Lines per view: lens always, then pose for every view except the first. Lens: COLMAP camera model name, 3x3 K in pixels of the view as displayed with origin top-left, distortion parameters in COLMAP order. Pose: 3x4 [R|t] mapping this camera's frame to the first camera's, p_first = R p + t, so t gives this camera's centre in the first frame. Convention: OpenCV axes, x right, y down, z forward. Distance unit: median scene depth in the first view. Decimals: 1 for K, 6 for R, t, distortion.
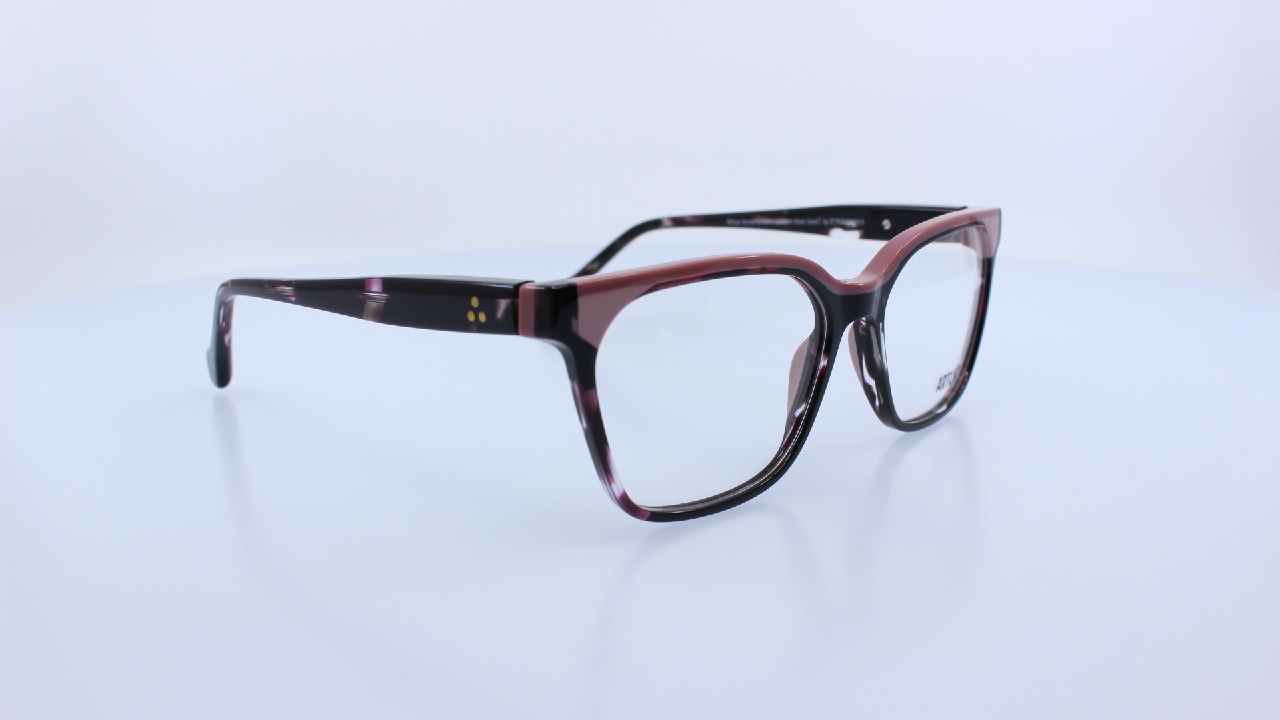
lens RADIAL K [[1257.0, 0, 643.6], [0, 1257.0, 361.9], [0, 0, 1]] dist [-0.138121, 0.000000]
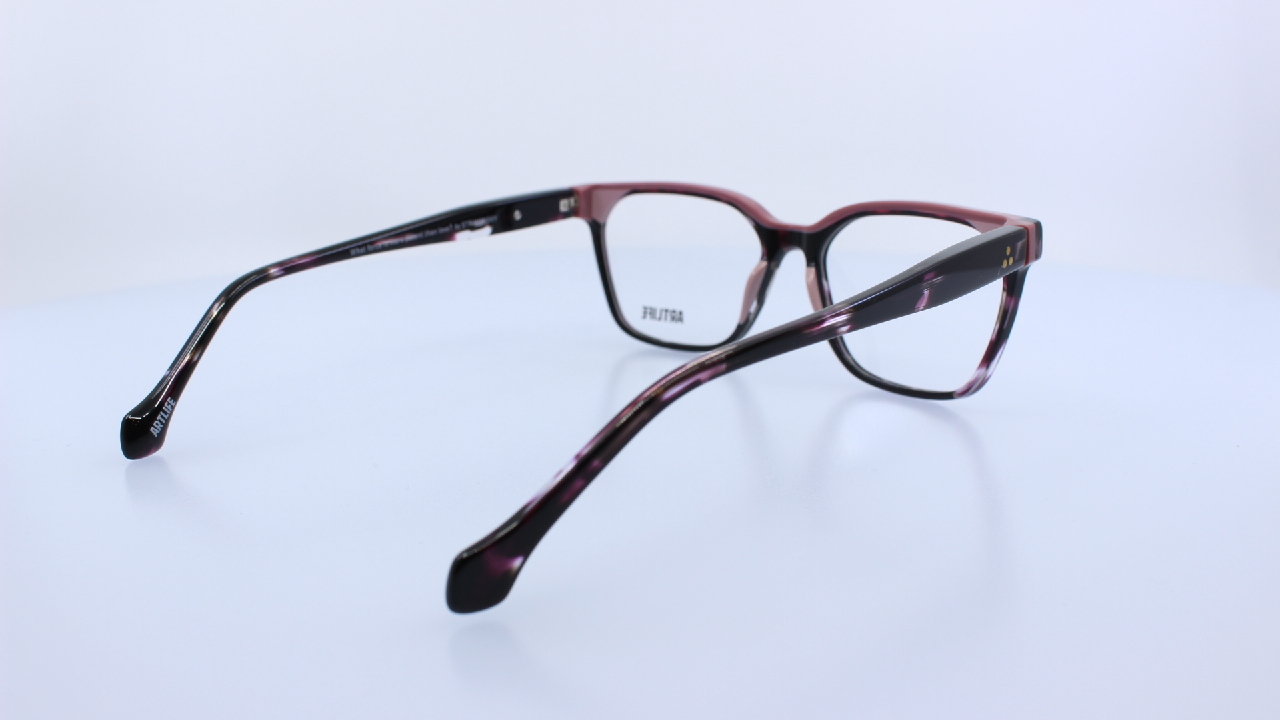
lens RADIAL K [[1257.0, 0, 640.6], [0, 1257.0, 364.2], [0, 0, 1]] dist [-0.138121, 0.000000]
pose [[-0.002333, -0.223739, 0.974646, -0.954276], [0.248792, 0.943873, 0.217270, -0.210650], [-0.968554, 0.242991, 0.053462, 0.924956]]
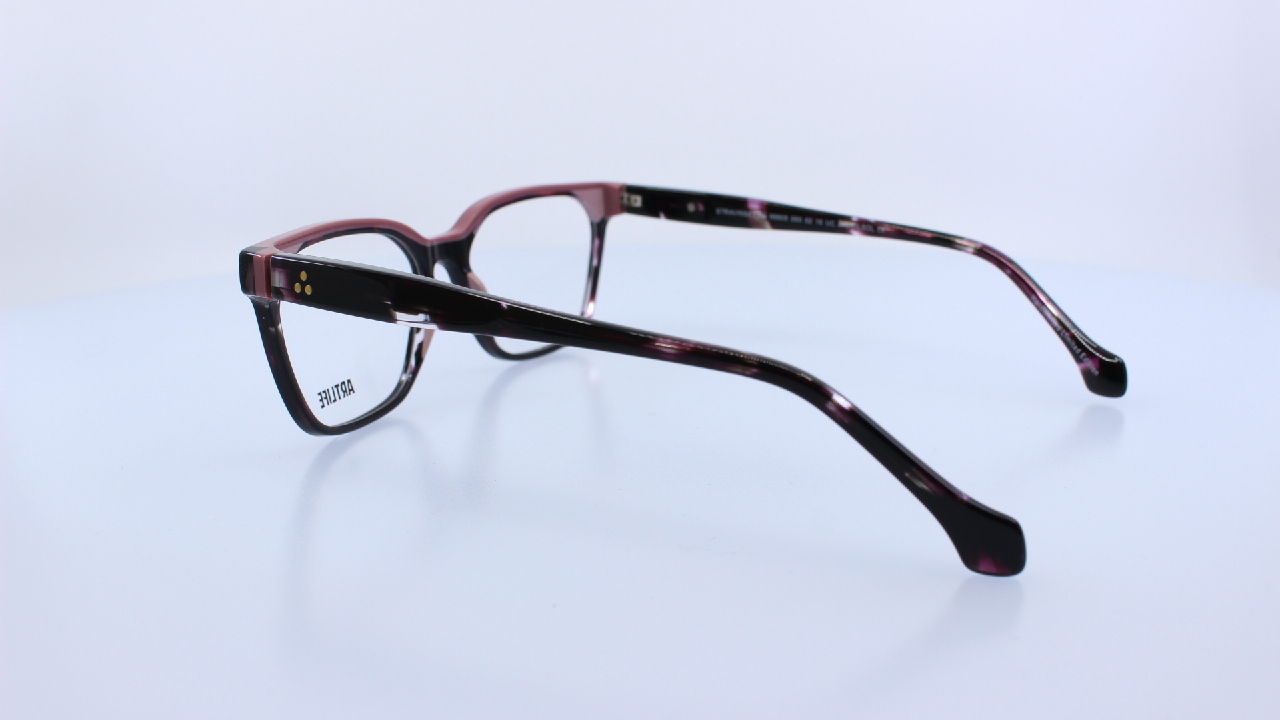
lens RADIAL K [[1257.0, 0, 639.5], [0, 1257.0, 356.7], [0, 0, 1]] dist [-0.138121, 0.000000]
pose [[-0.964901, 0.085340, -0.248359, 0.241972], [-0.036594, 0.892805, 0.448954, -0.439221], [0.260051, 0.442285, -0.858346, 1.804654]]
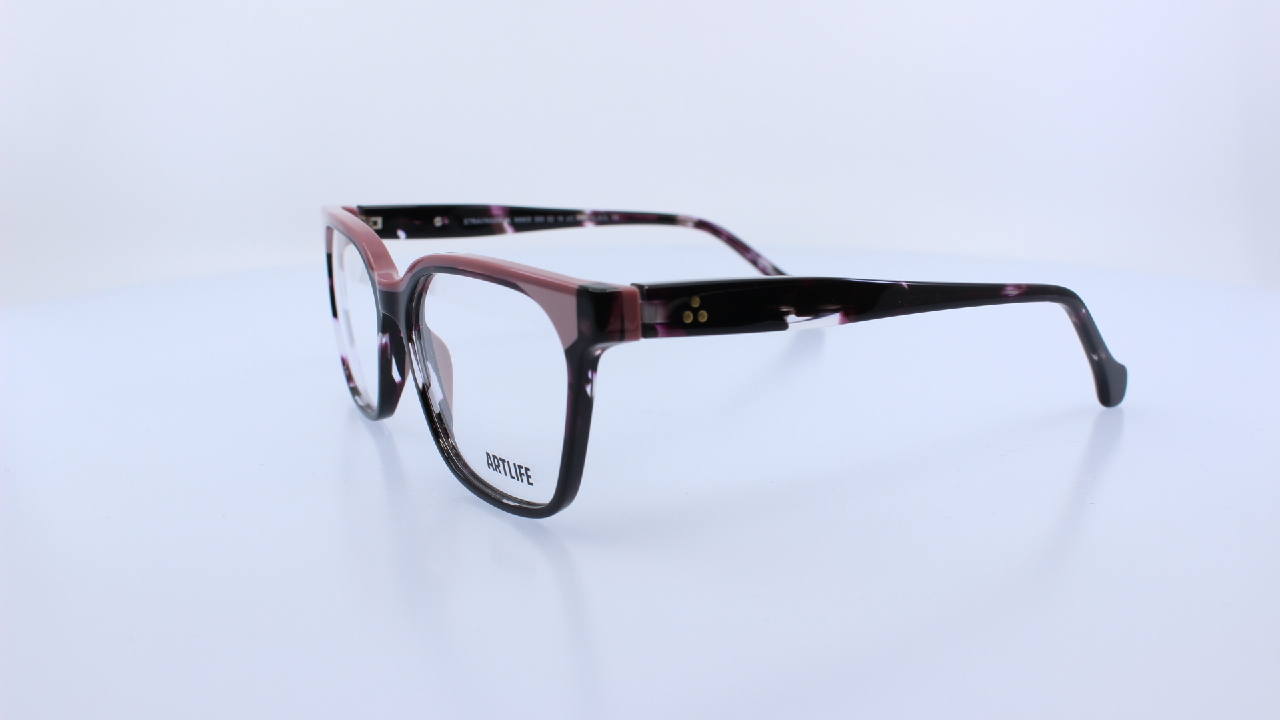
lens RADIAL K [[1257.0, 0, 637.5], [0, 1257.0, 364.1], [0, 0, 1]] dist [-0.138121, 0.000000]
pose [[-0.263252, 0.243965, -0.933370, 0.907927], [-0.210336, 0.929707, 0.302331, -0.291674], [0.941518, 0.275911, -0.193433, 1.159115]]
